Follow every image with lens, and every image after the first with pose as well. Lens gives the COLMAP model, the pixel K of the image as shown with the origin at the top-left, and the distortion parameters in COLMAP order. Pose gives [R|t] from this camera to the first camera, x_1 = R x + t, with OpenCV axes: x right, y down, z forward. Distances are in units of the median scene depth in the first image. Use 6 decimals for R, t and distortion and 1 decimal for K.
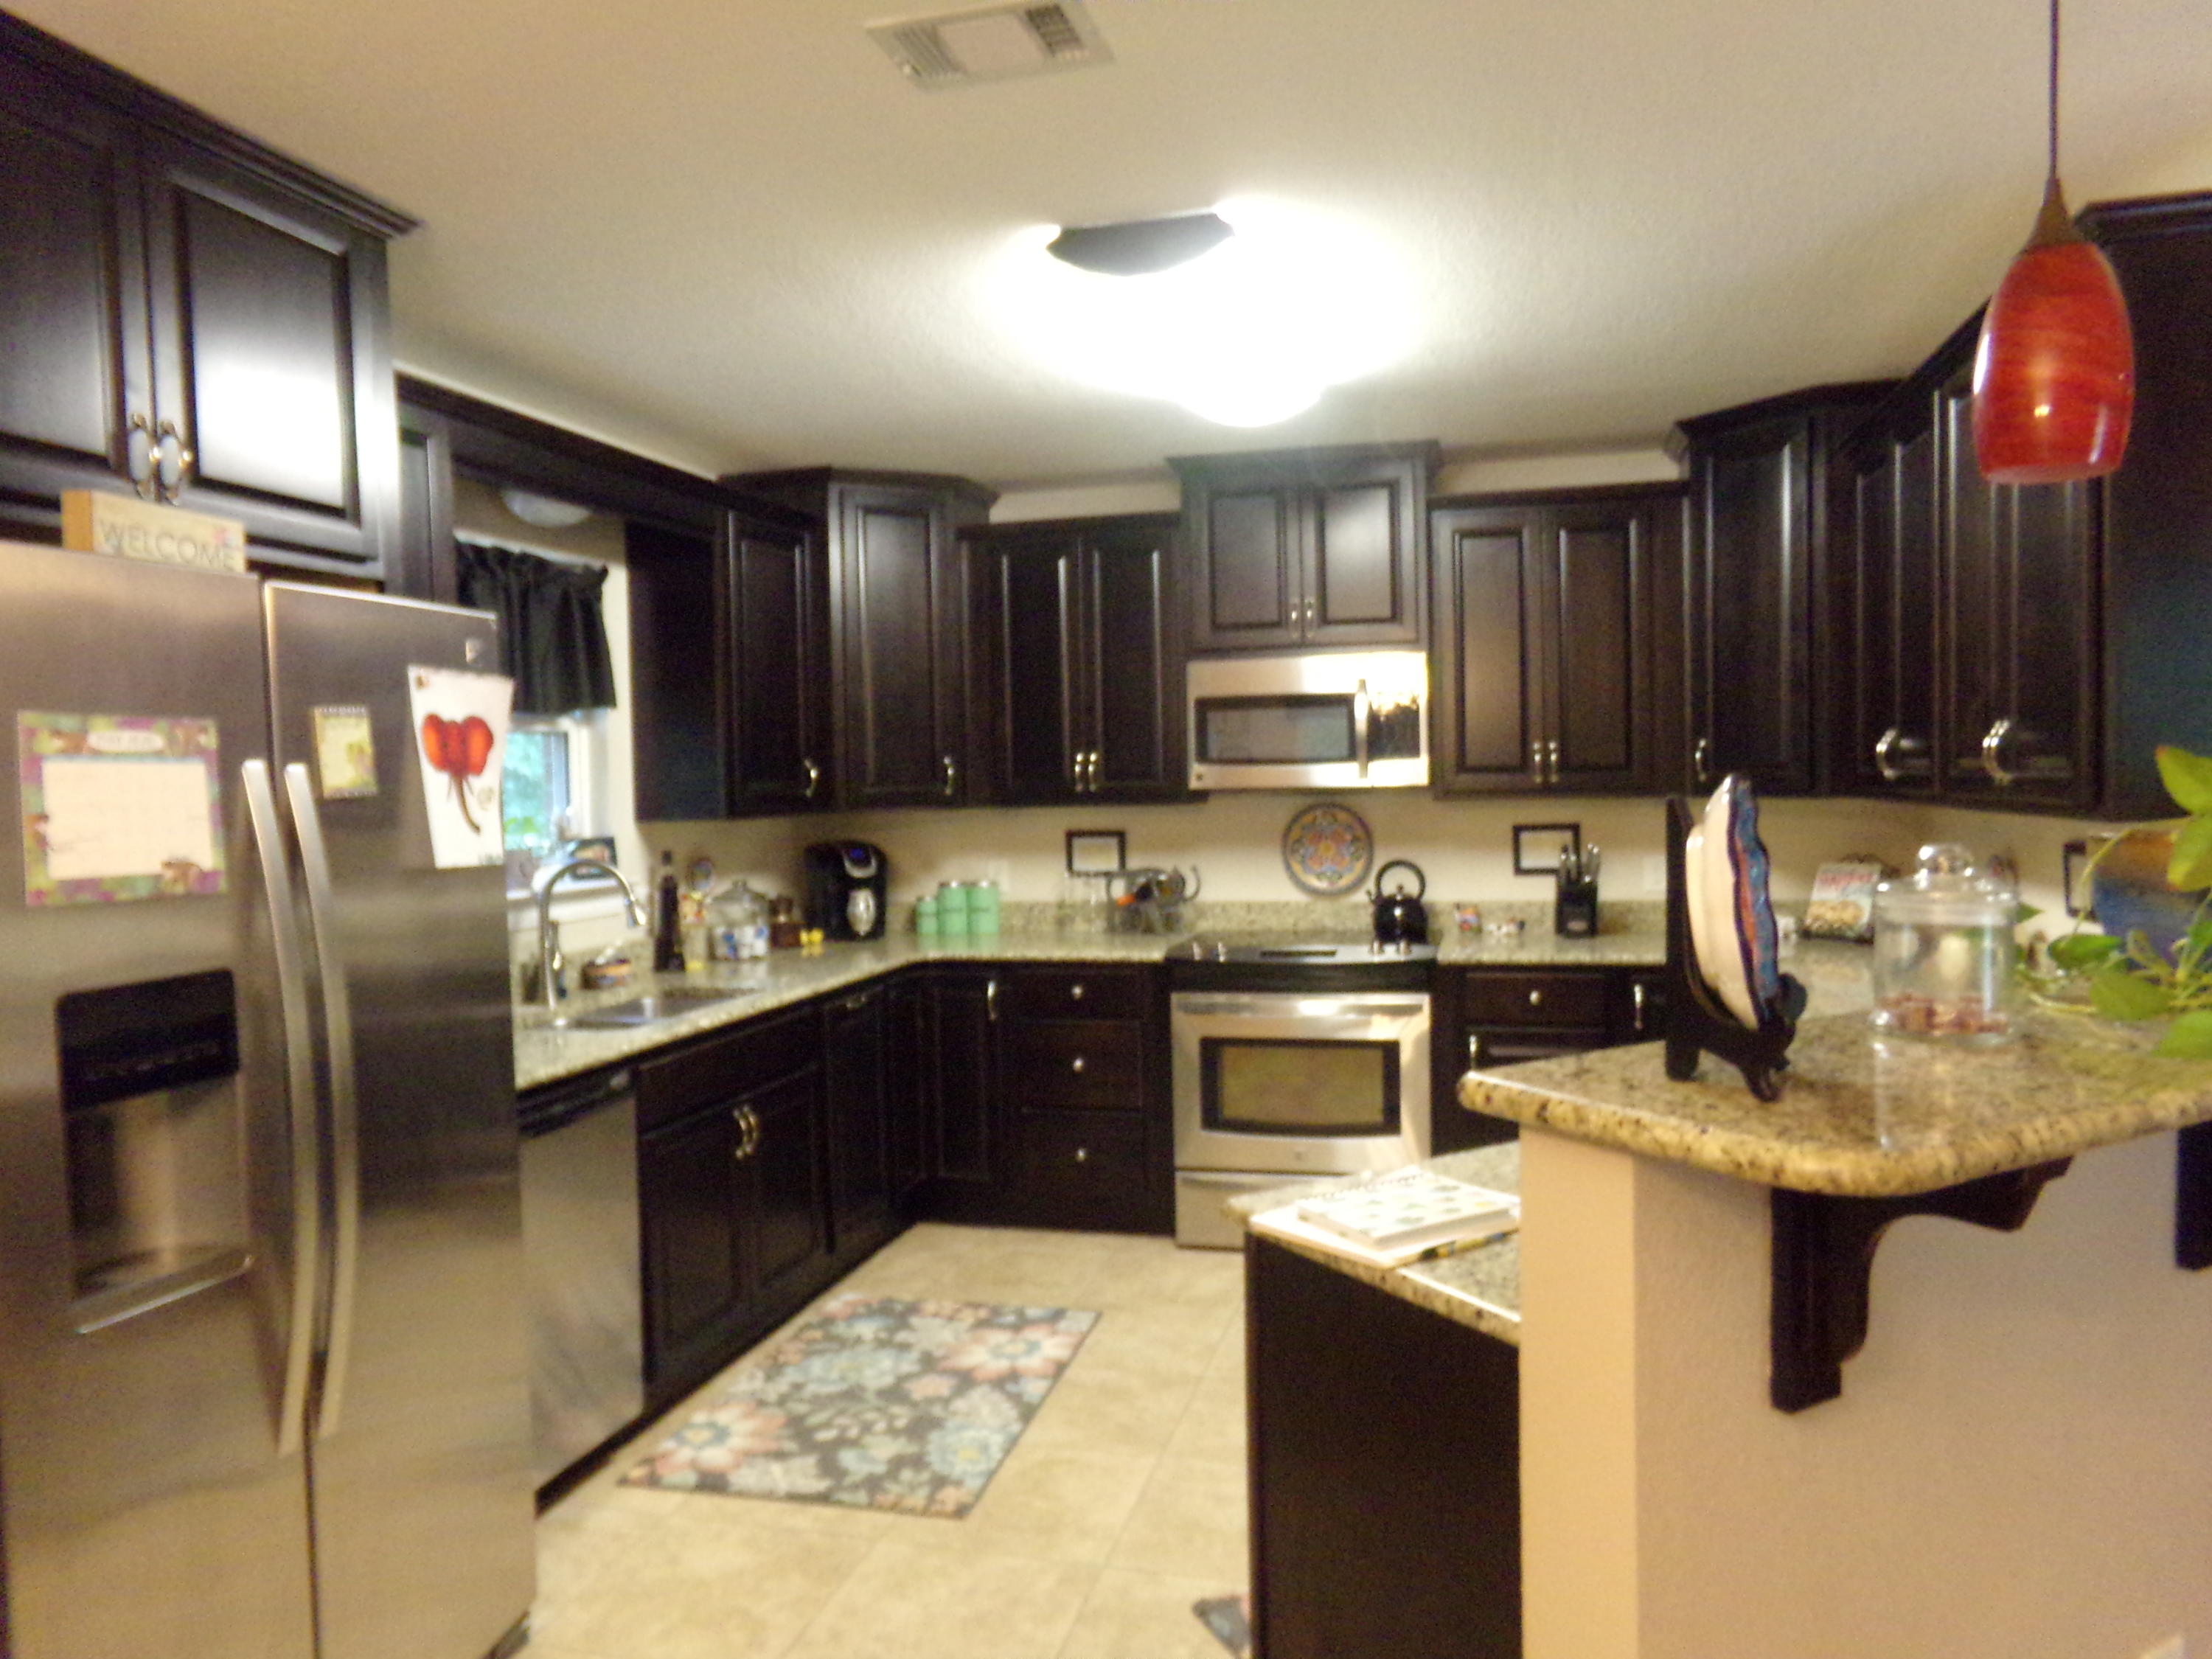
lens RADIAL K [[1584.9, 0, 1101.9], [0, 1584.9, 814.7], [0, 0, 1]] dist [-0.089354, 0.205948]
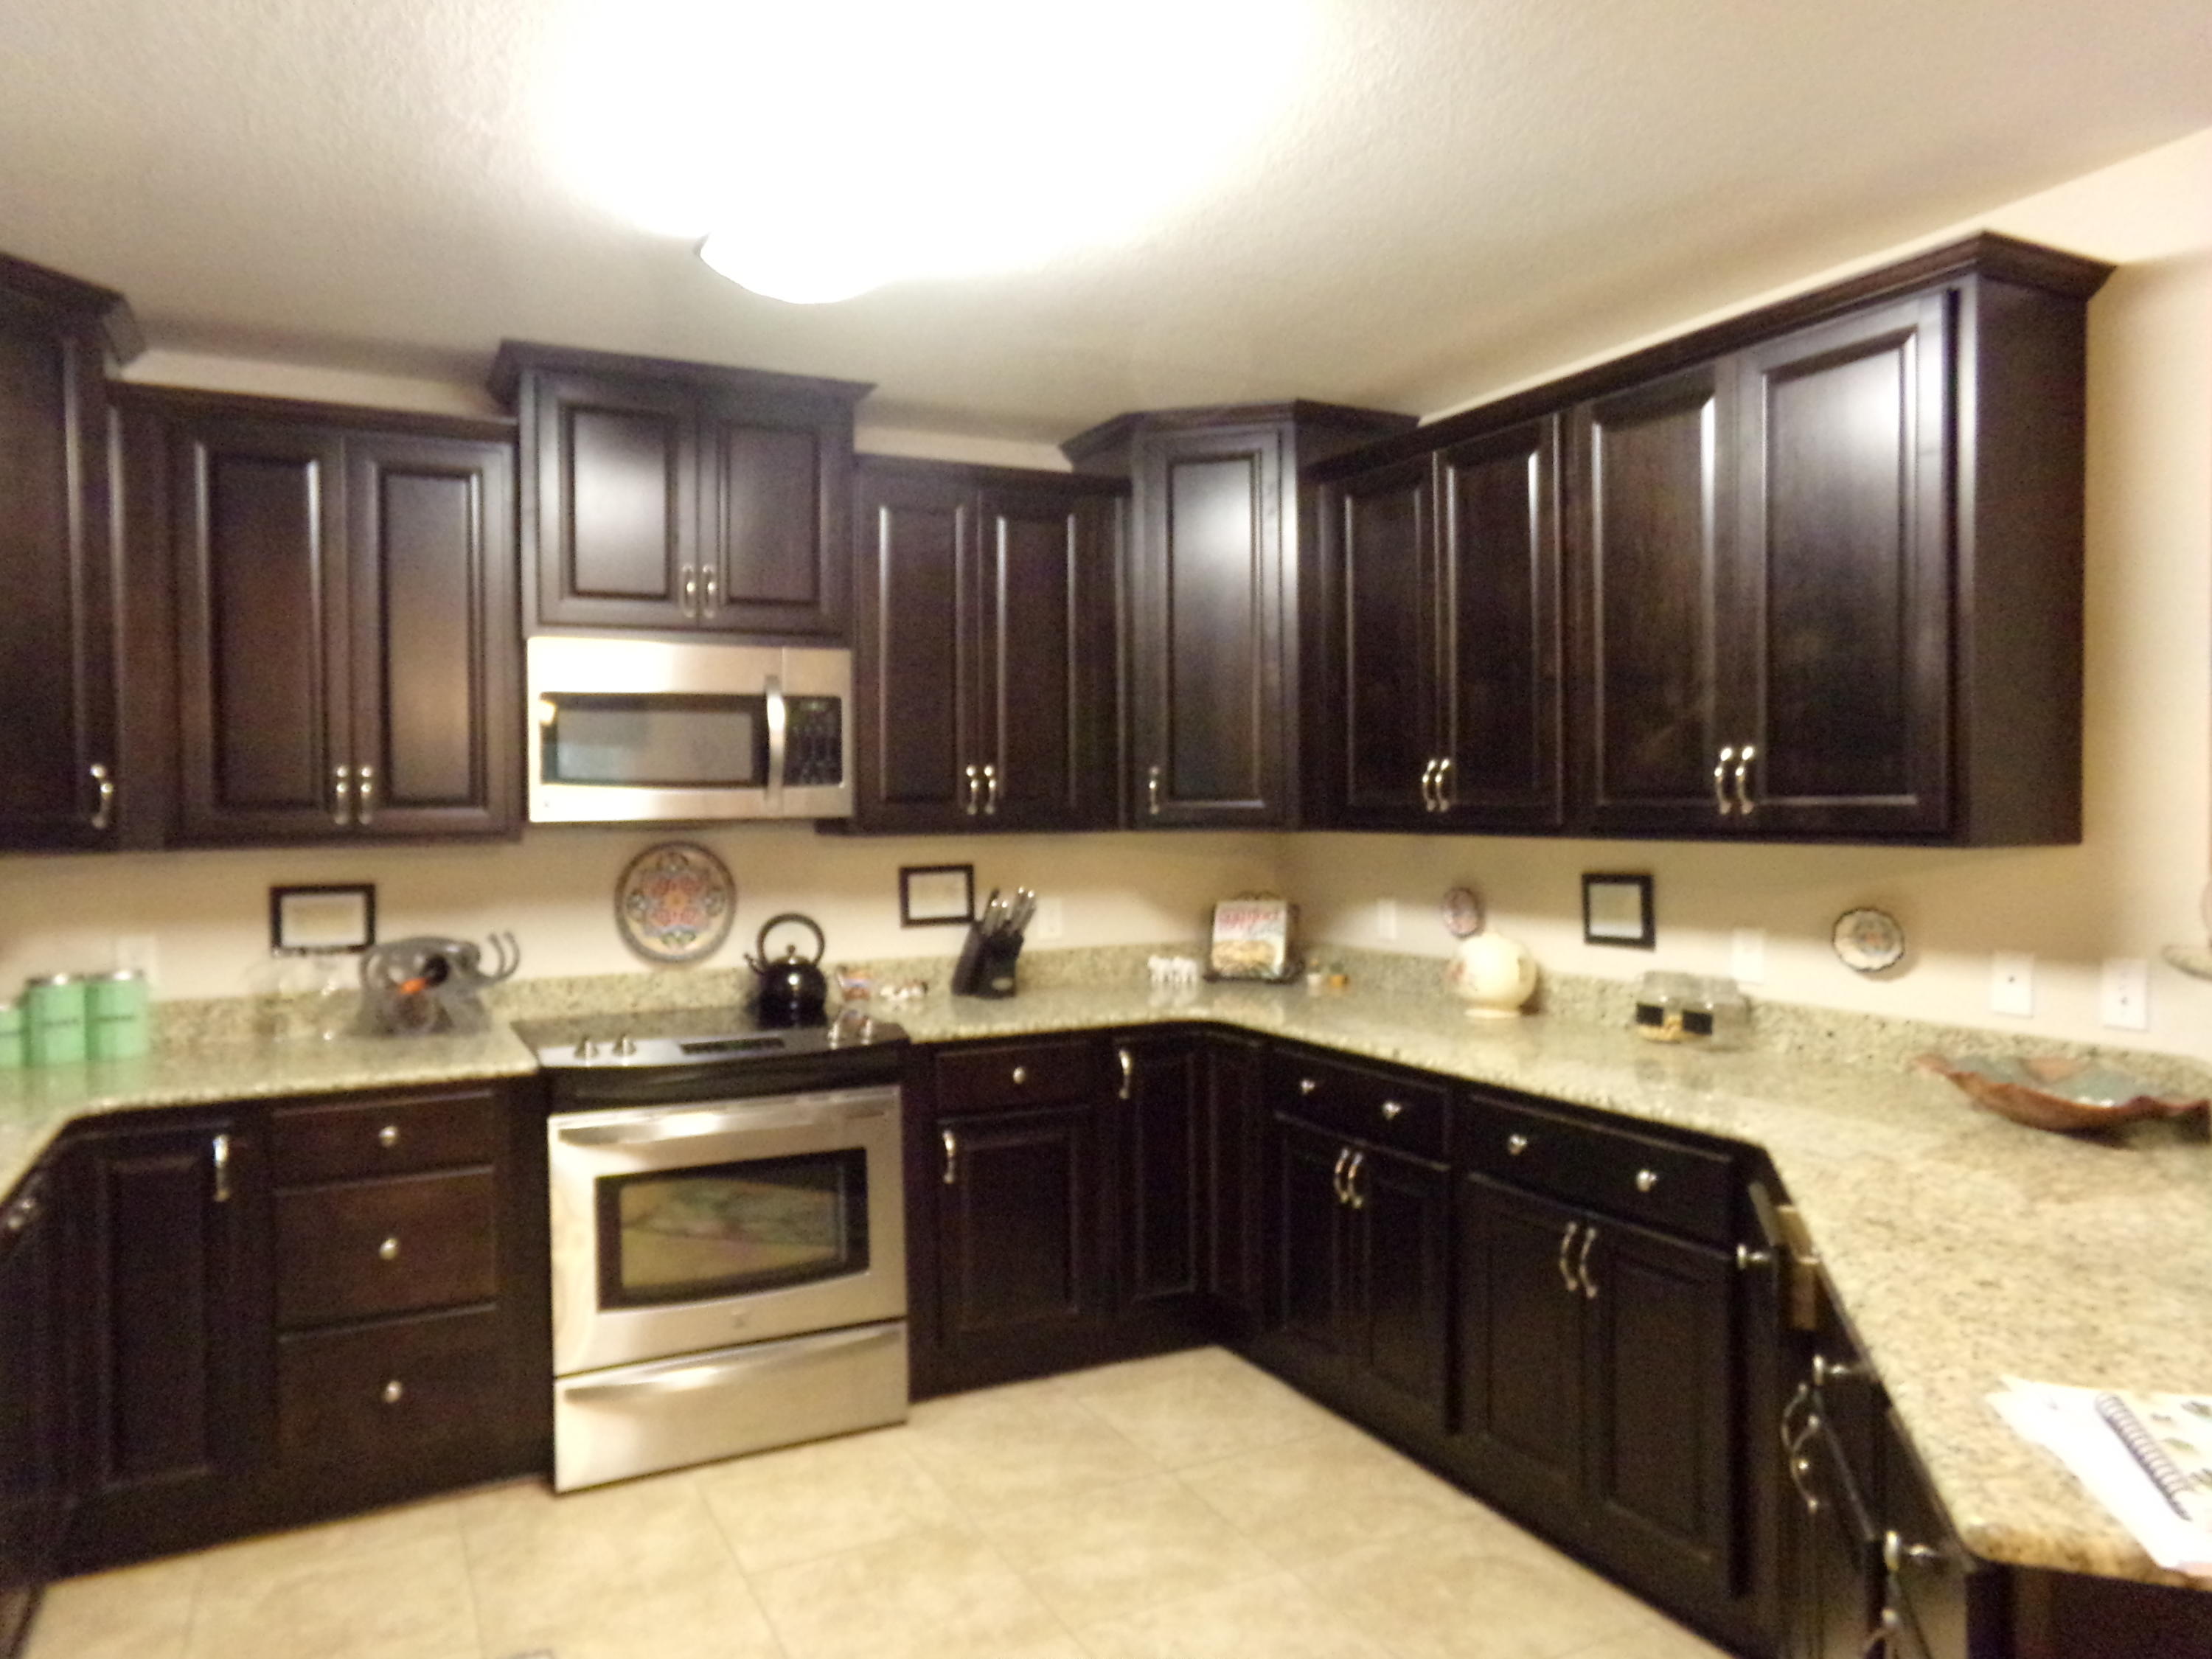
lens RADIAL K [[1584.9, 0, 1101.9], [0, 1584.9, 814.7], [0, 0, 1]] dist [-0.089354, 0.205948]
pose [[0.741567, 0.006541, 0.670847, -0.219412], [0.009814, 0.999740, -0.020596, -0.002522], [-0.670807, 0.021857, 0.741310, 0.311792]]
